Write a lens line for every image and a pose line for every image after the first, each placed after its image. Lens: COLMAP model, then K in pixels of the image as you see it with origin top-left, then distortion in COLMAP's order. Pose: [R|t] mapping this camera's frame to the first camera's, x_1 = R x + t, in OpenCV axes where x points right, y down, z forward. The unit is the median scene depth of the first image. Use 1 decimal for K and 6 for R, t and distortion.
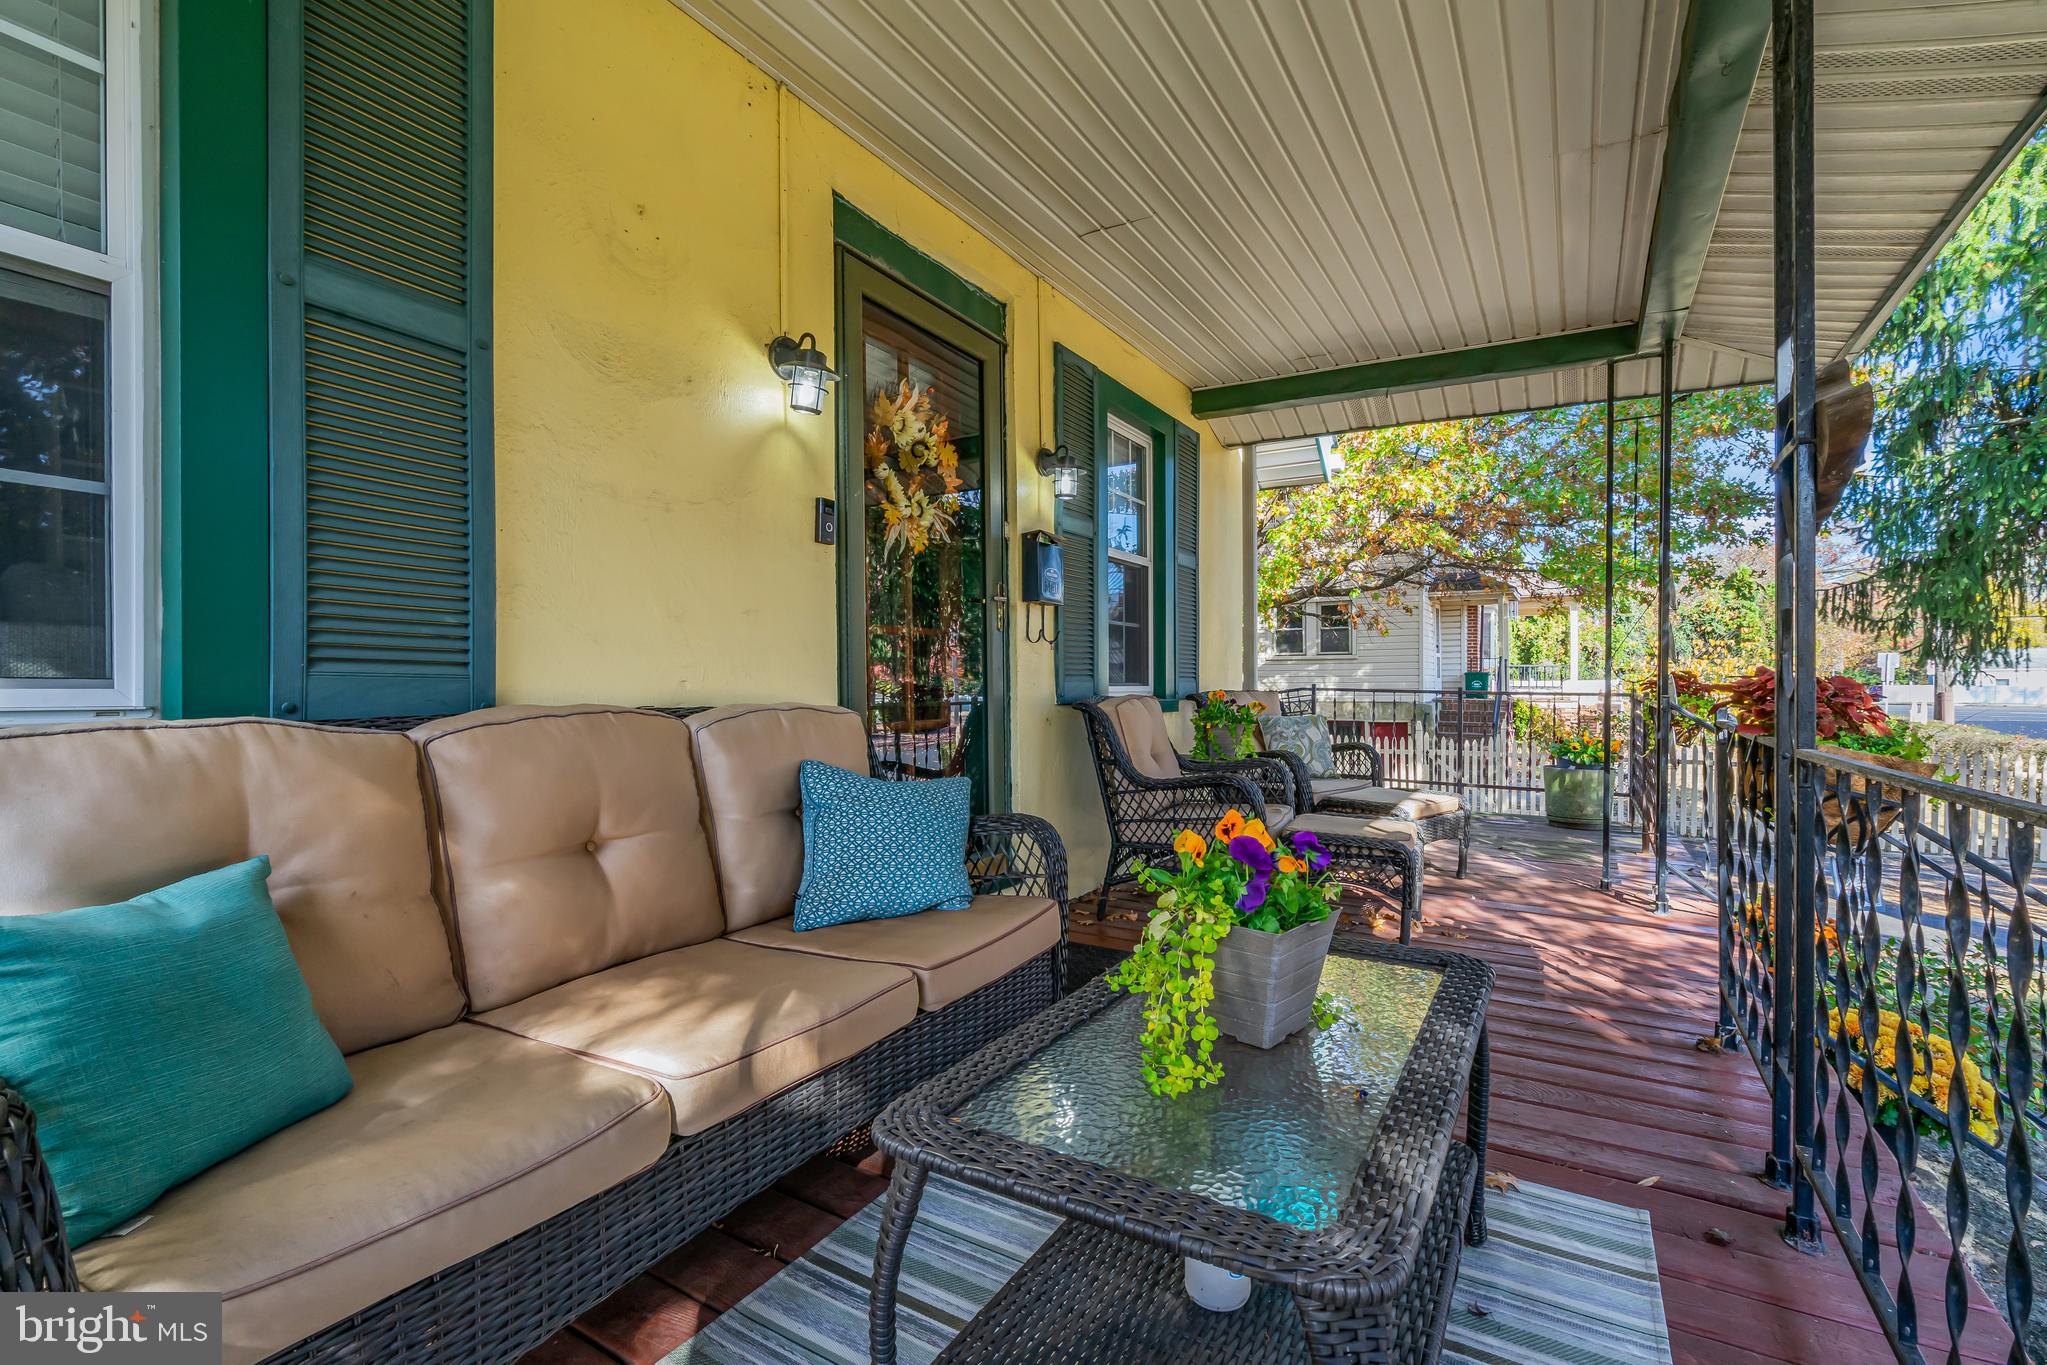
lens RADIAL K [[925.0, 0, 1020.7], [0, 925.0, 682.7], [0, 0, 1]] dist [0.000159, 0.002290]
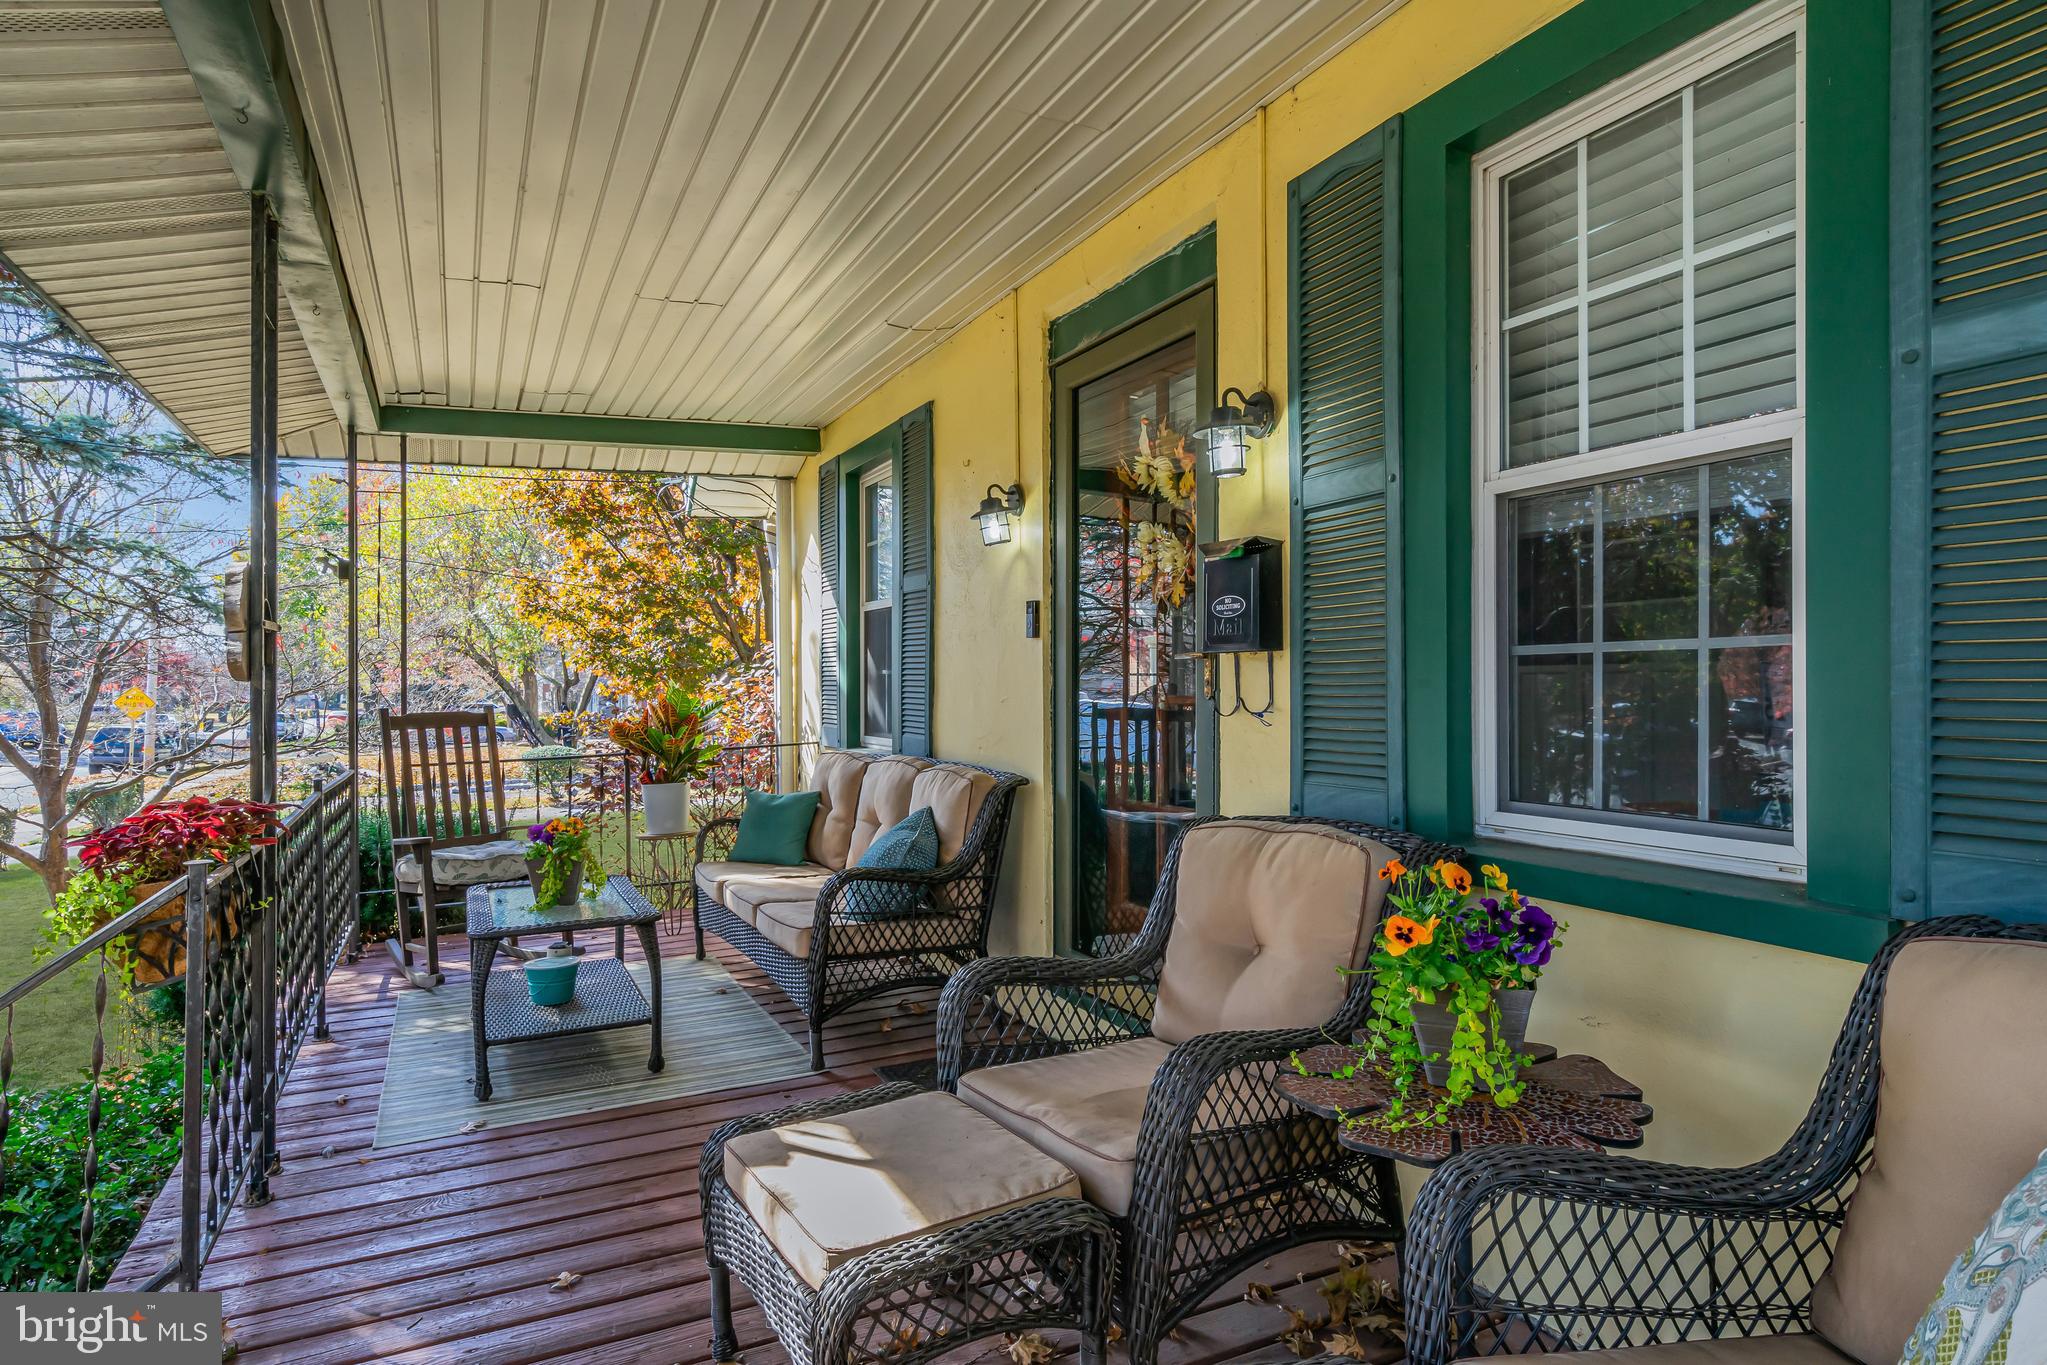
lens RADIAL K [[1179.8, 0, 1033.3], [0, 1179.8, 682.1], [0, 0, 1]] dist [0.000477, 0.000113]
pose [[-0.546294, 0.001504, -0.837592, 0.788464], [0.004337, 0.999990, -0.001033, -0.067394], [0.837582, -0.004197, -0.546295, 1.363056]]
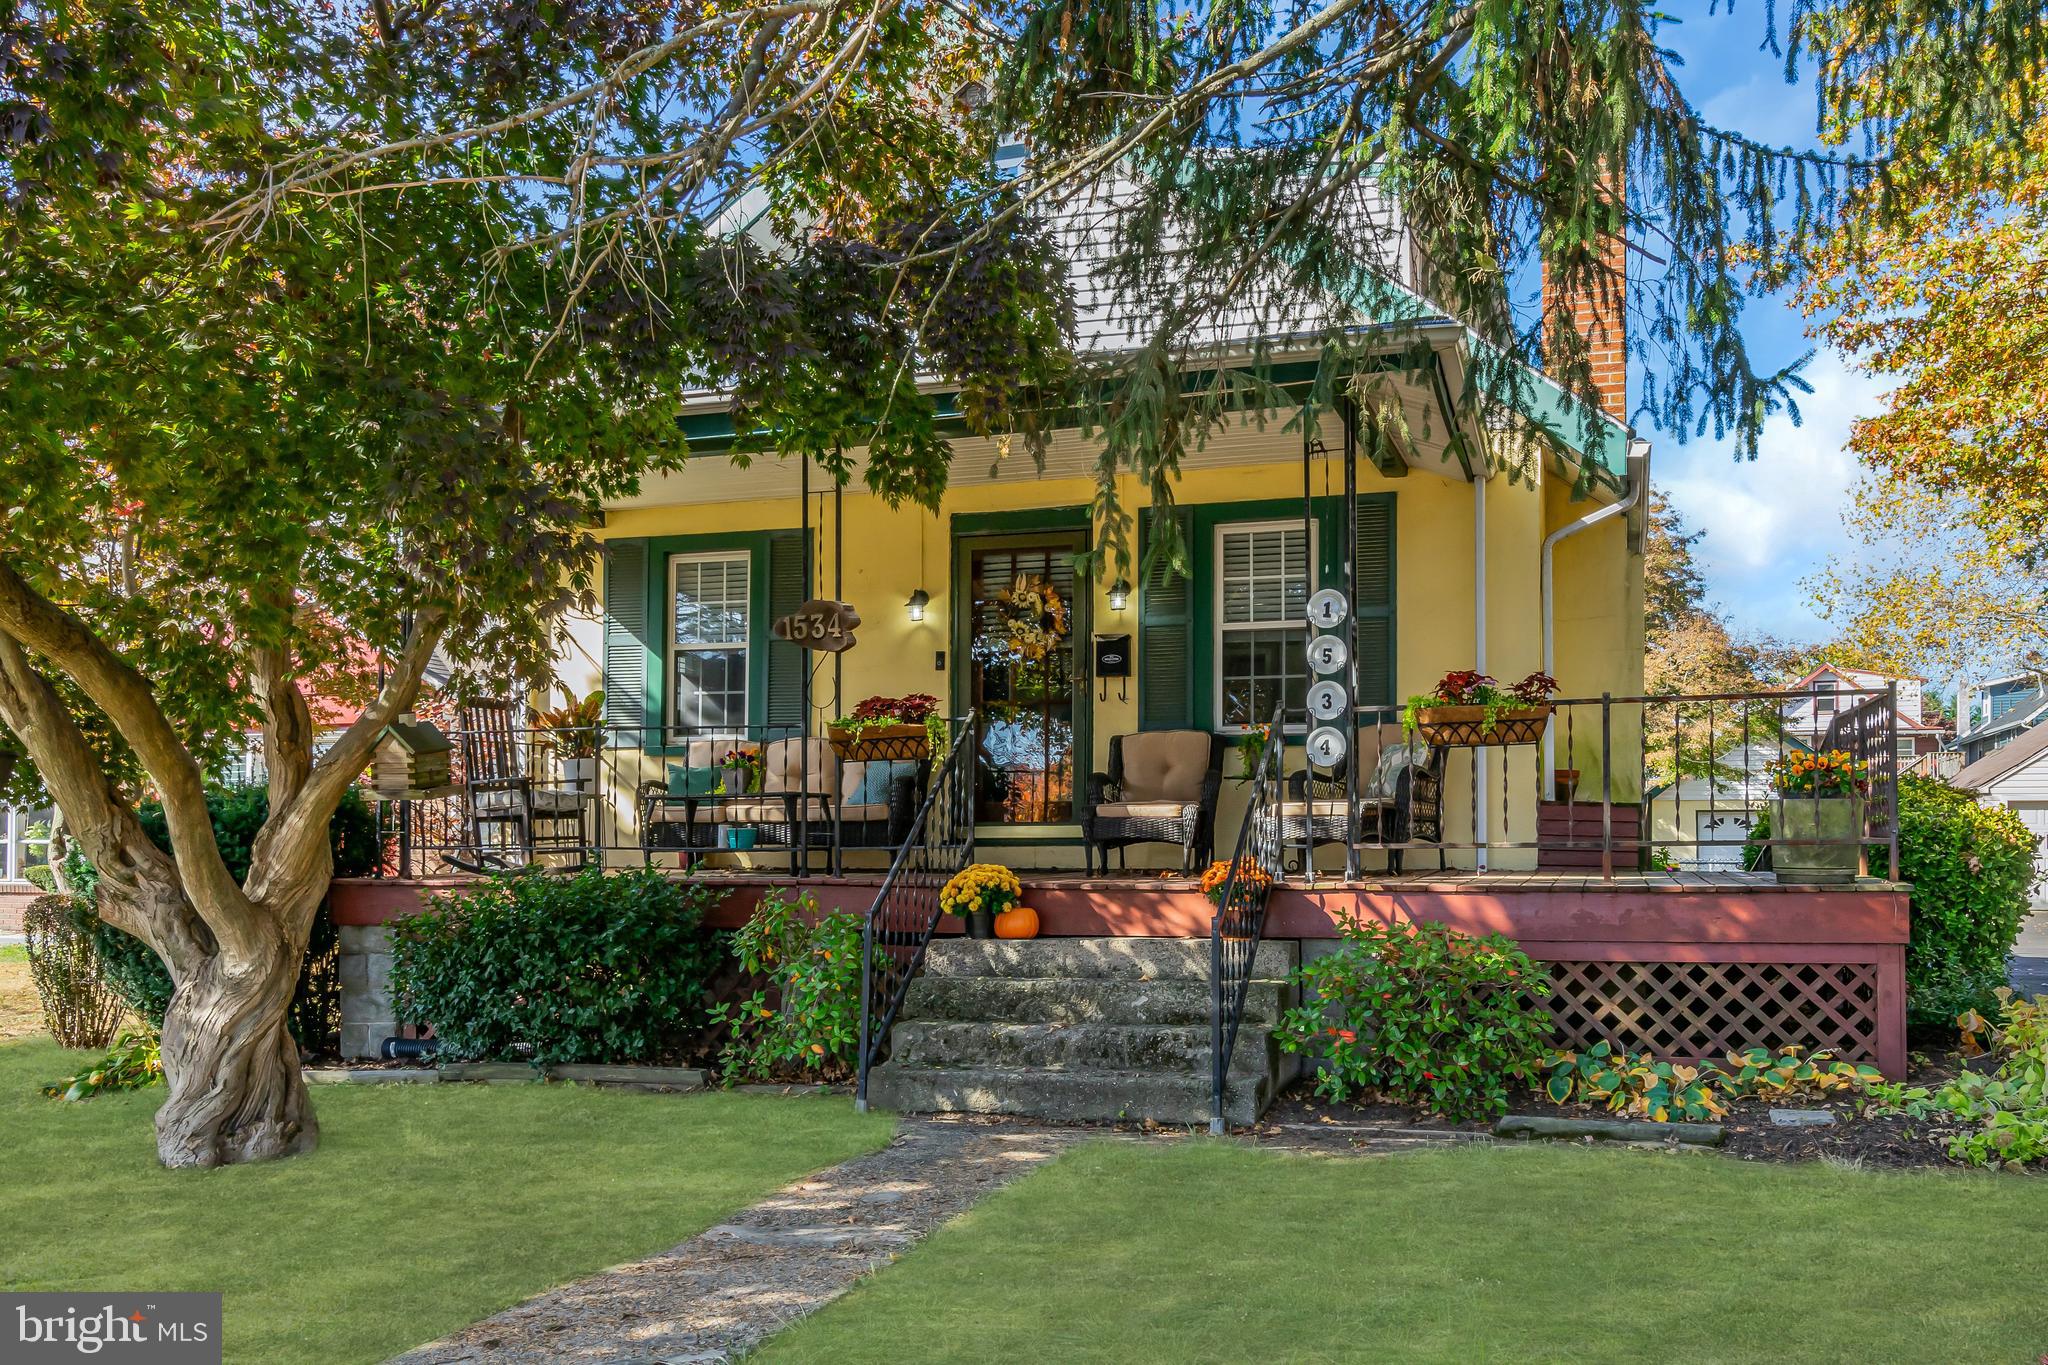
lens RADIAL K [[1722.0, 0, 1068.5], [0, 1722.0, 814.7], [0, 0, 1]] dist [0.011637, 0.019400]
pose [[0.253278, -0.026711, -0.967025, 3.066278], [-0.001776, 0.999604, -0.028077, 0.255546], [0.967392, 0.008829, 0.253130, 0.155232]]
